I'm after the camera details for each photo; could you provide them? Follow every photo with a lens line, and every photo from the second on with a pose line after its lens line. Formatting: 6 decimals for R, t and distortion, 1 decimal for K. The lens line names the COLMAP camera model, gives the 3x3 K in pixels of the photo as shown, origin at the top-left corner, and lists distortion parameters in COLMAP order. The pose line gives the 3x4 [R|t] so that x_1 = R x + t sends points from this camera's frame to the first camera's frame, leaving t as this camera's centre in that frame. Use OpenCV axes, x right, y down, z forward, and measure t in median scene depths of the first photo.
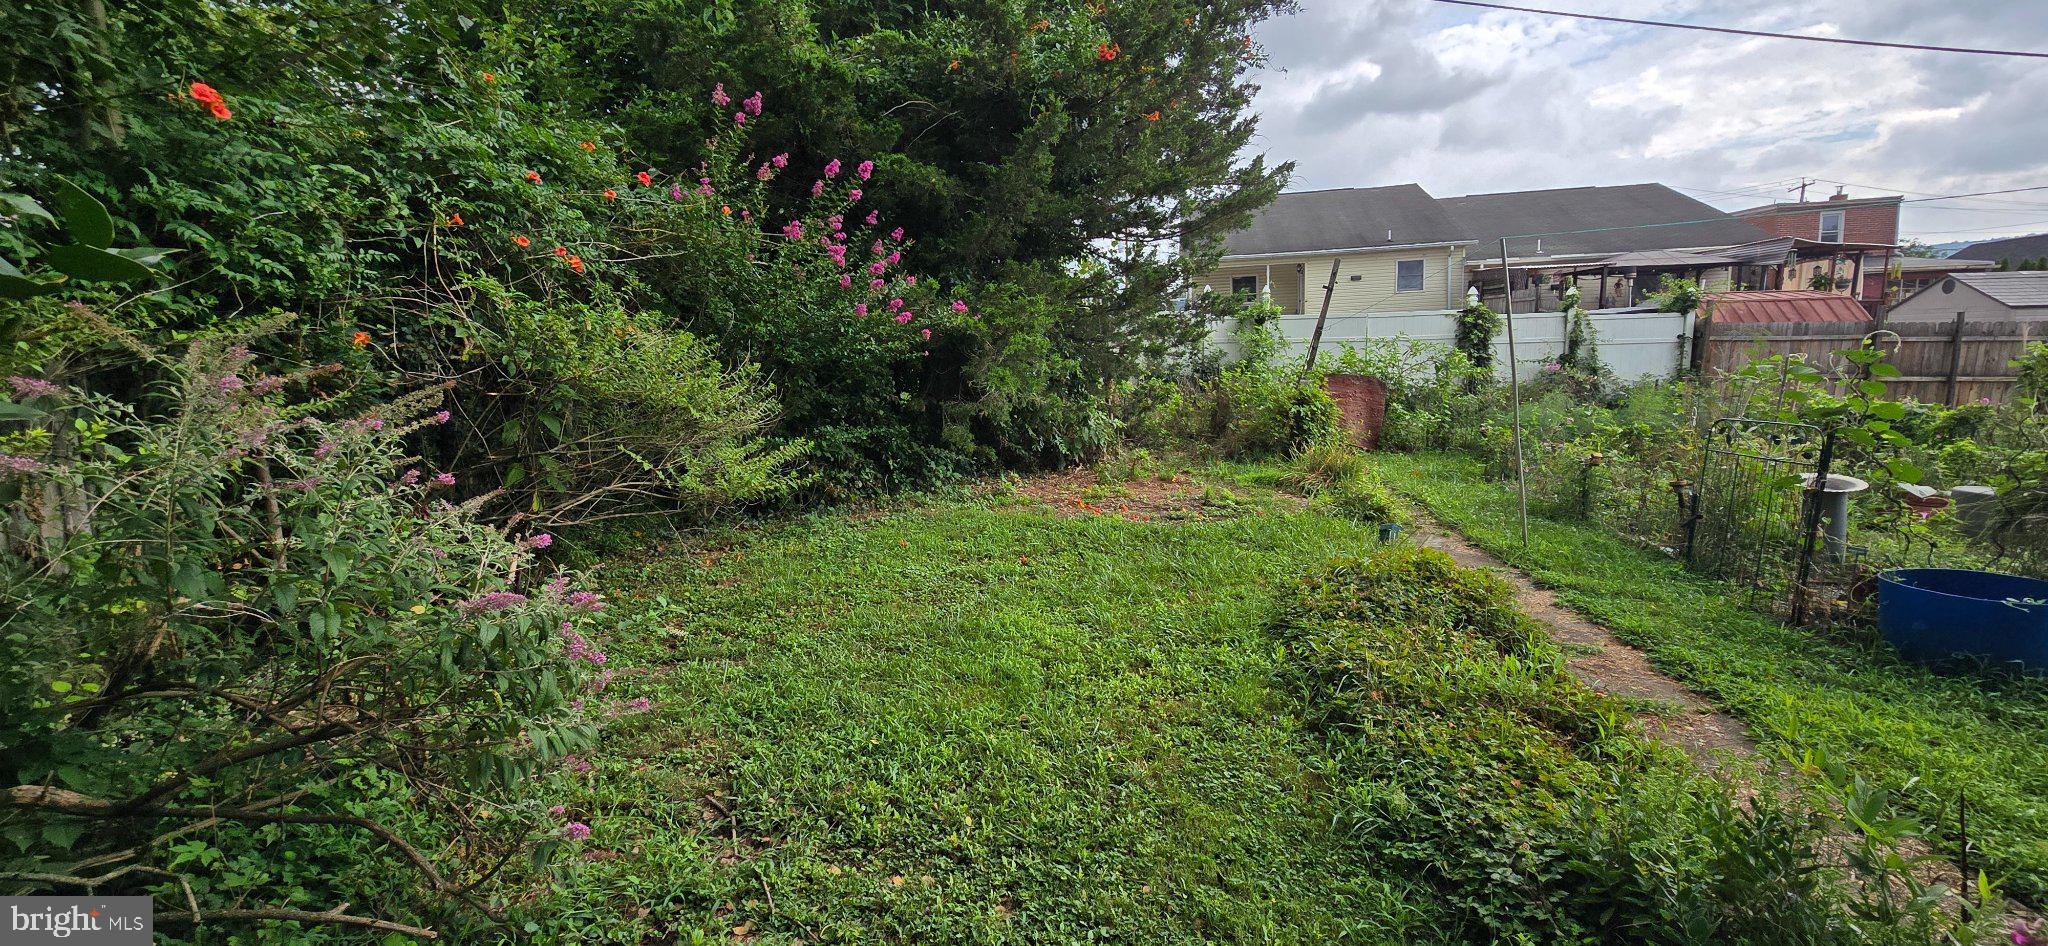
lens RADIAL K [[839.3, 0, 1020.5], [0, 839.3, 475.8], [0, 0, 1]] dist [-0.001815, -0.000015]
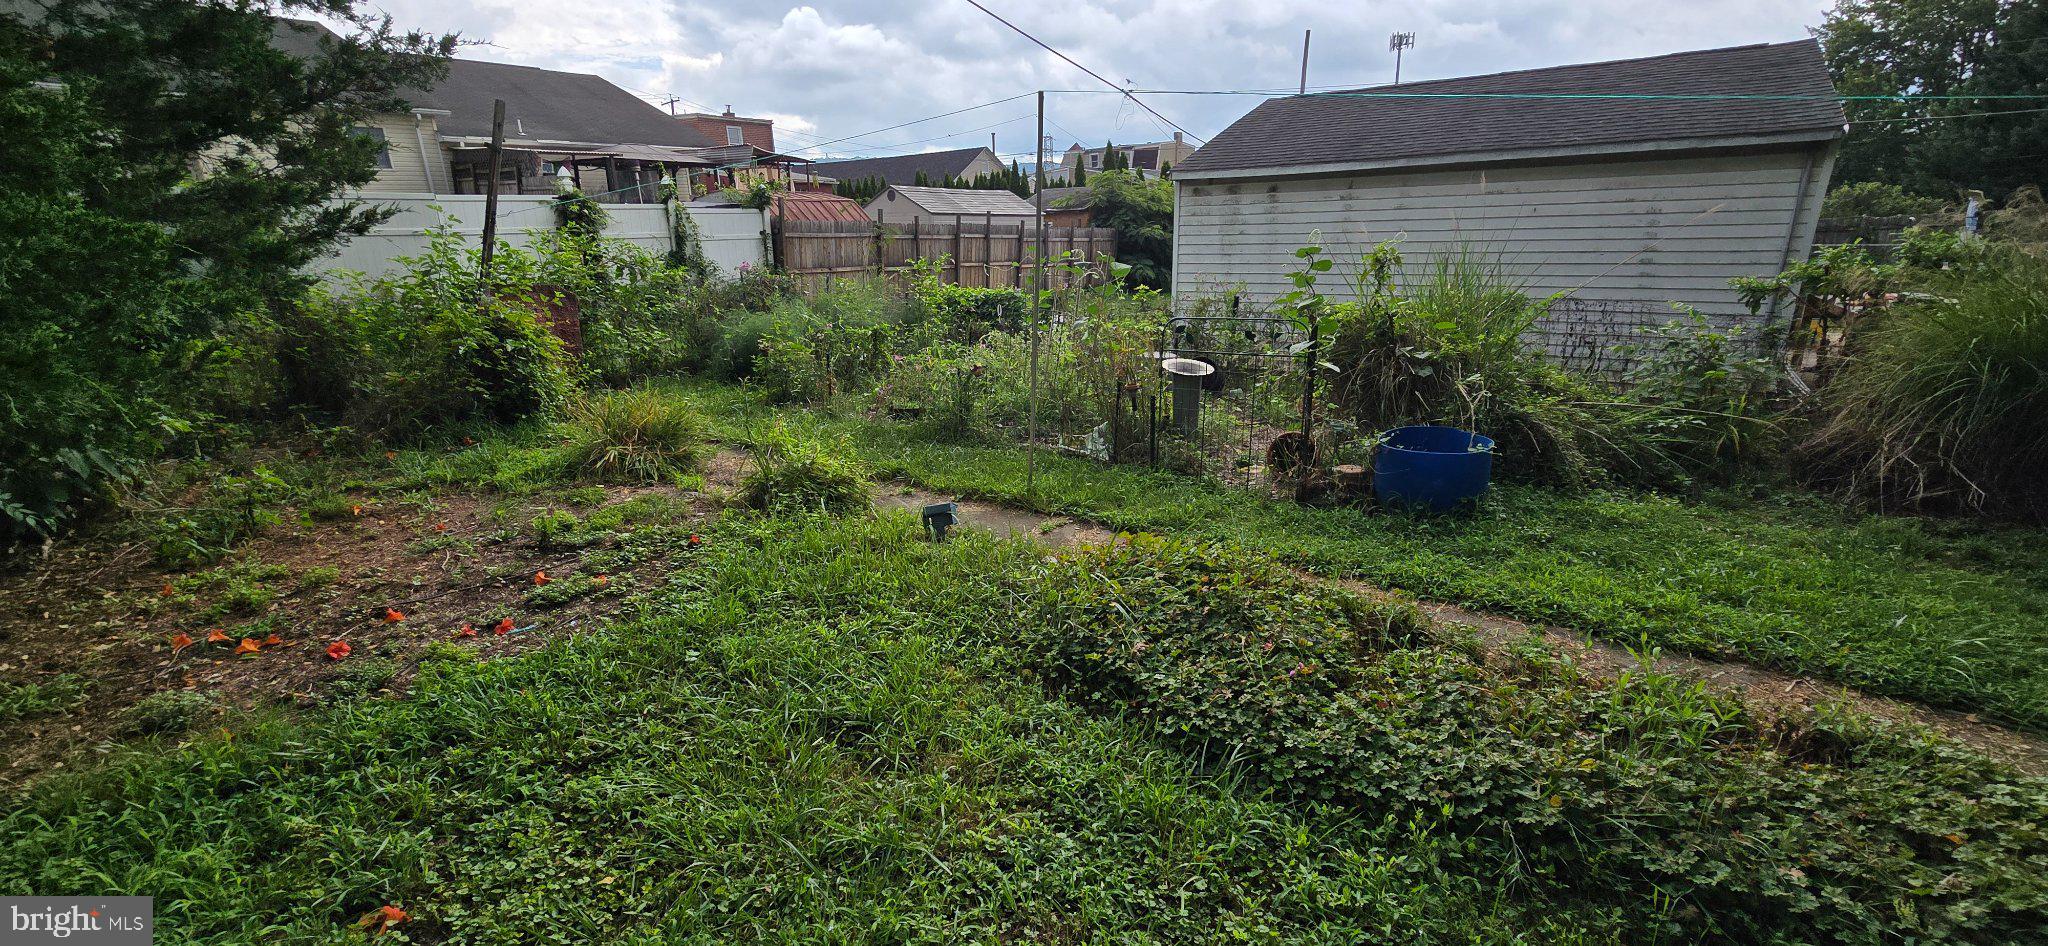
lens RADIAL K [[839.3, 0, 1019.6], [0, 839.3, 469.1], [0, 0, 1]] dist [-0.001815, -0.000015]
pose [[0.413911, -0.236993, 0.878927, -0.052352], [0.138545, 0.970669, 0.196486, -0.042093], [-0.899713, 0.040443, 0.434605, 0.272216]]
